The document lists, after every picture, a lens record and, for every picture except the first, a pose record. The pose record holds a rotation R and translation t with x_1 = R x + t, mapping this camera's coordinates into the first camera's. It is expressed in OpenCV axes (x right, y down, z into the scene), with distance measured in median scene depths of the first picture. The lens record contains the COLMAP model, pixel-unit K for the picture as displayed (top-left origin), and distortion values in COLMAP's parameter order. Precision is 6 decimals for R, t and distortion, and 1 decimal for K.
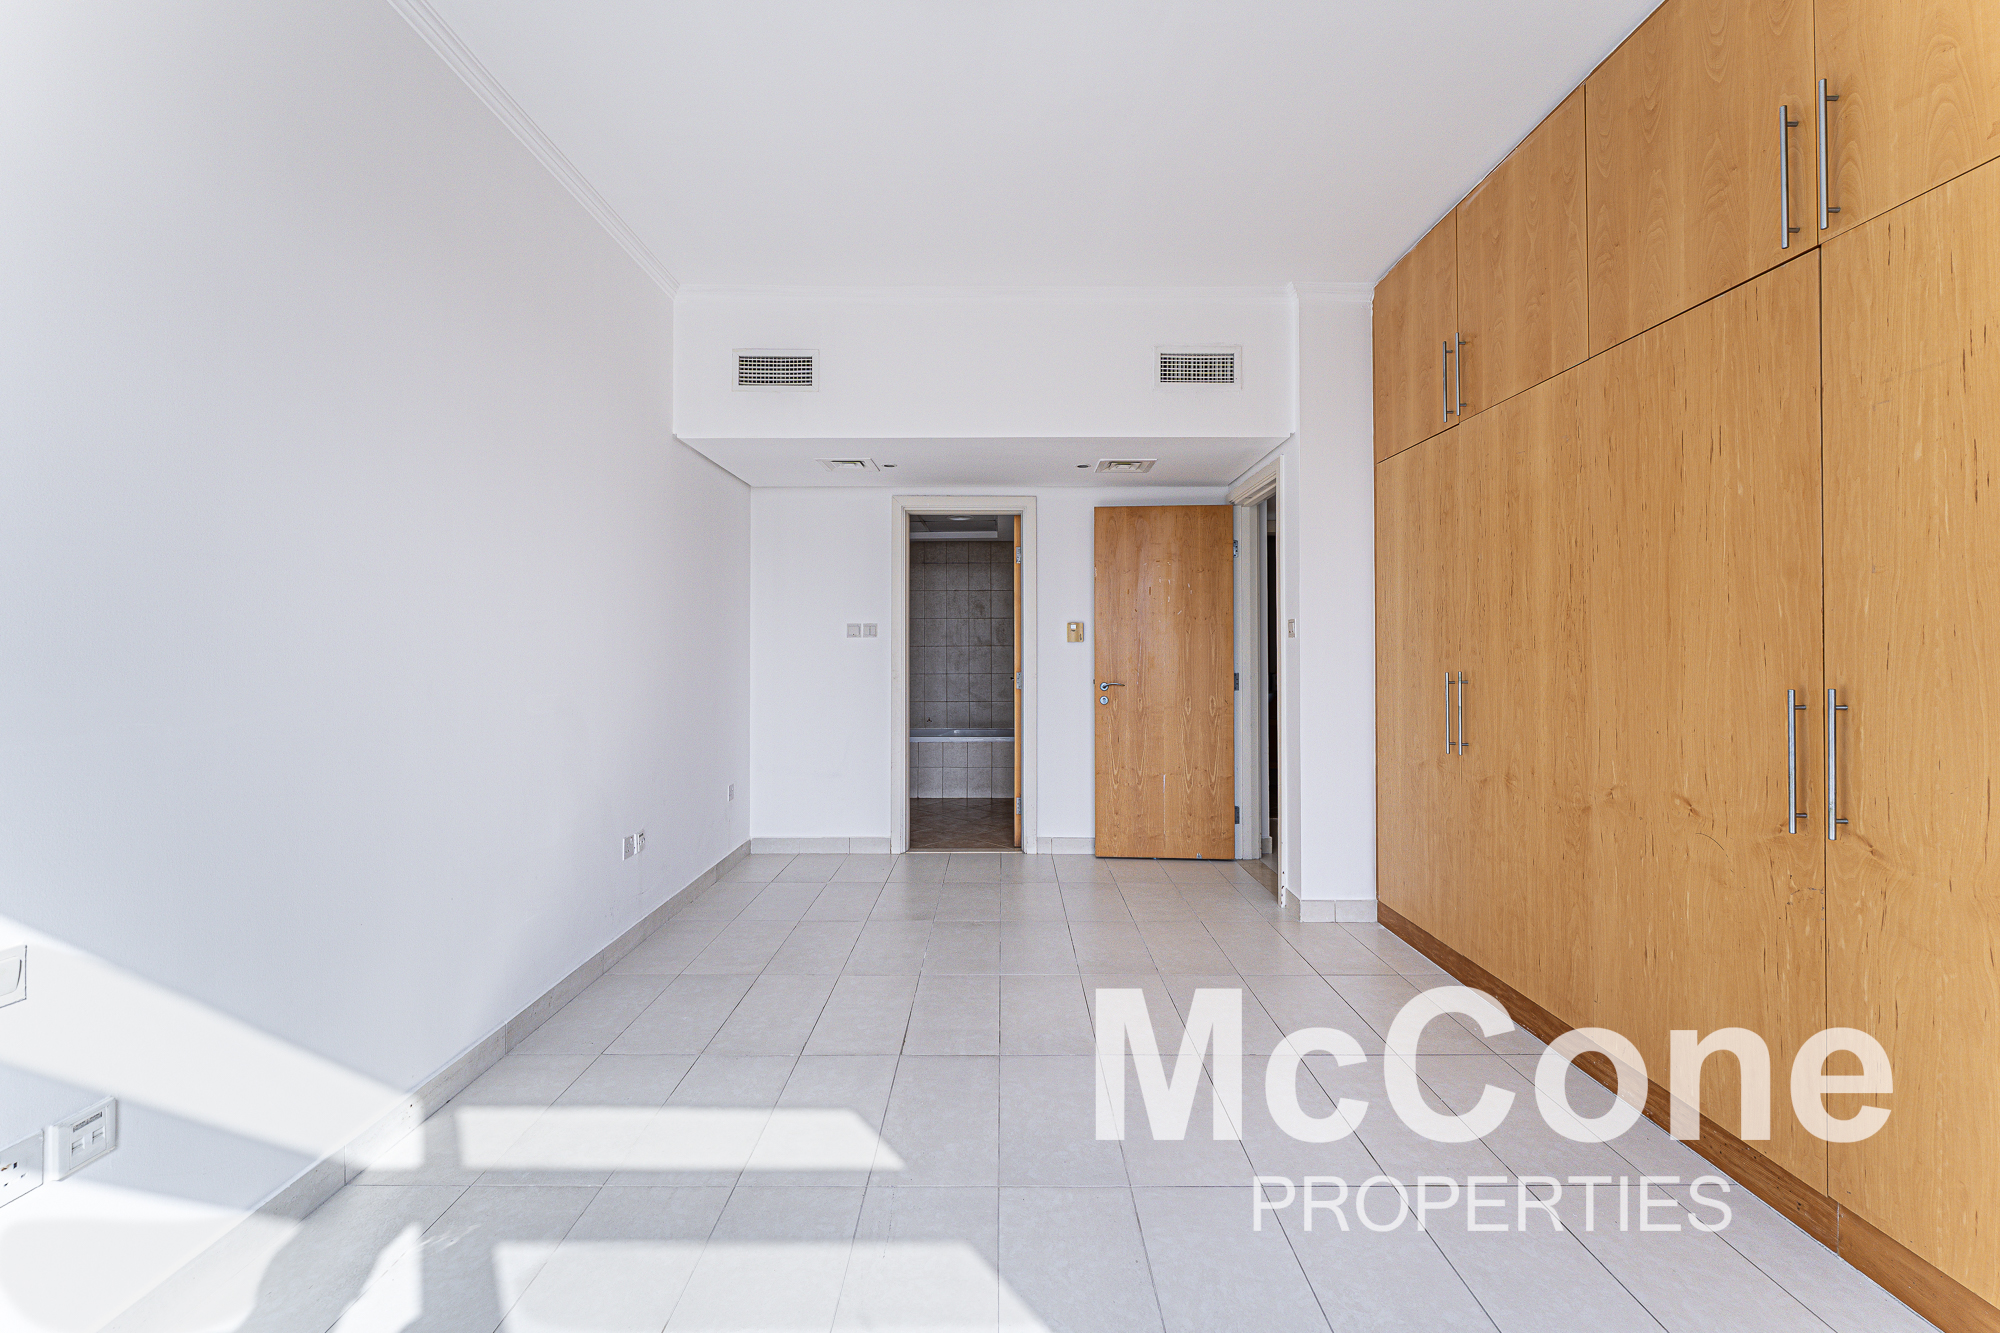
lens RADIAL K [[813.9, 0, 992.6], [0, 813.9, 647.6], [0, 0, 1]] dist [0.000639, 0.000062]
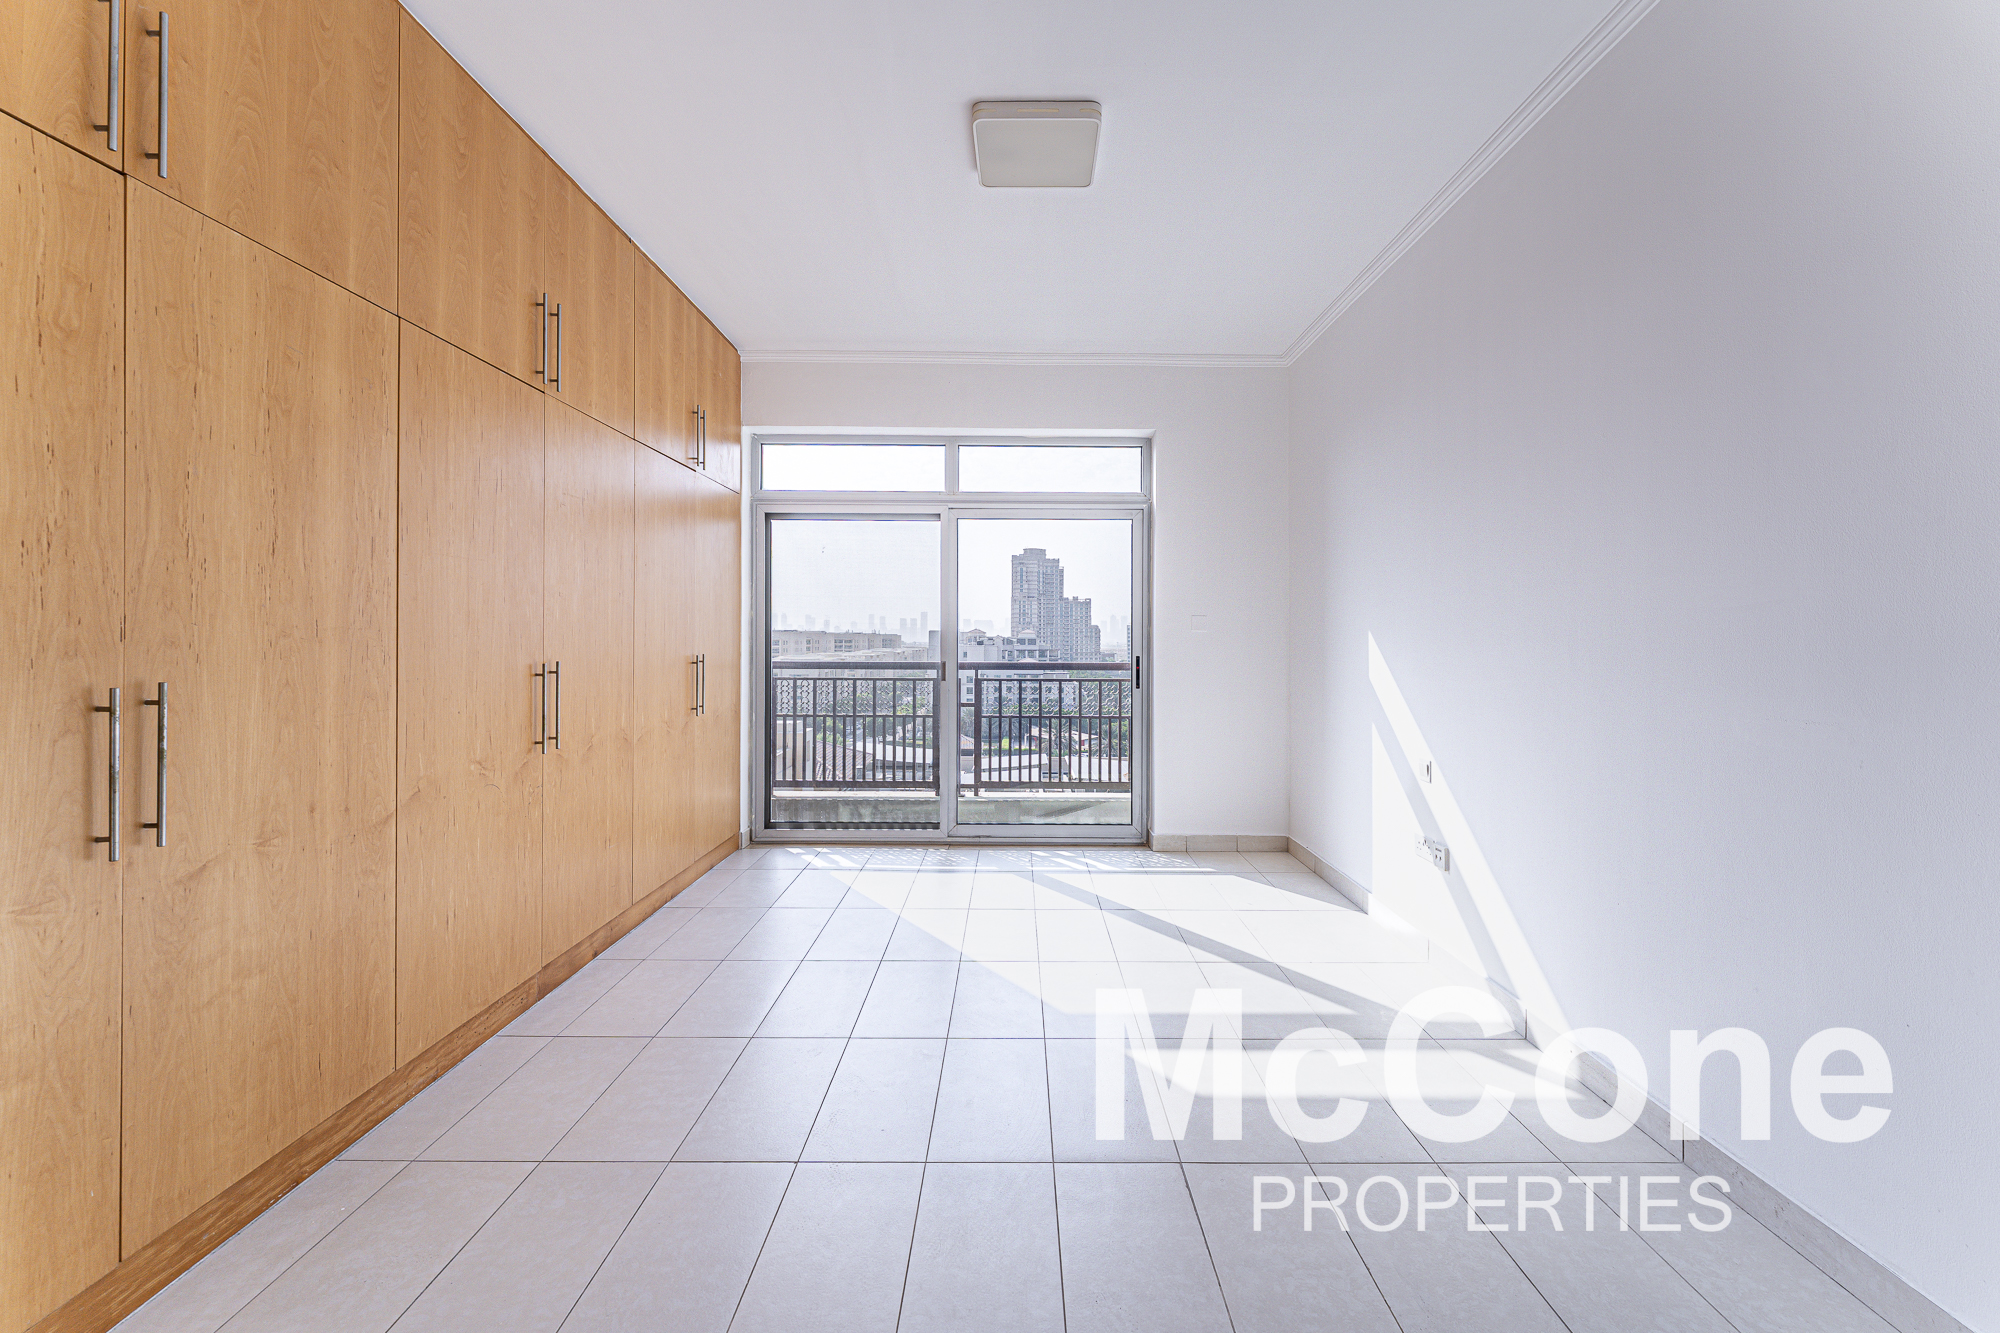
lens RADIAL K [[813.9, 0, 1008.8], [0, 813.9, 634.0], [0, 0, 1]] dist [0.000639, 0.000062]
pose [[-0.999985, -0.004364, -0.003408, 0.054767], [-0.004340, 0.999965, -0.007096, 0.000556], [0.003439, -0.007081, -0.999969, 1.771985]]
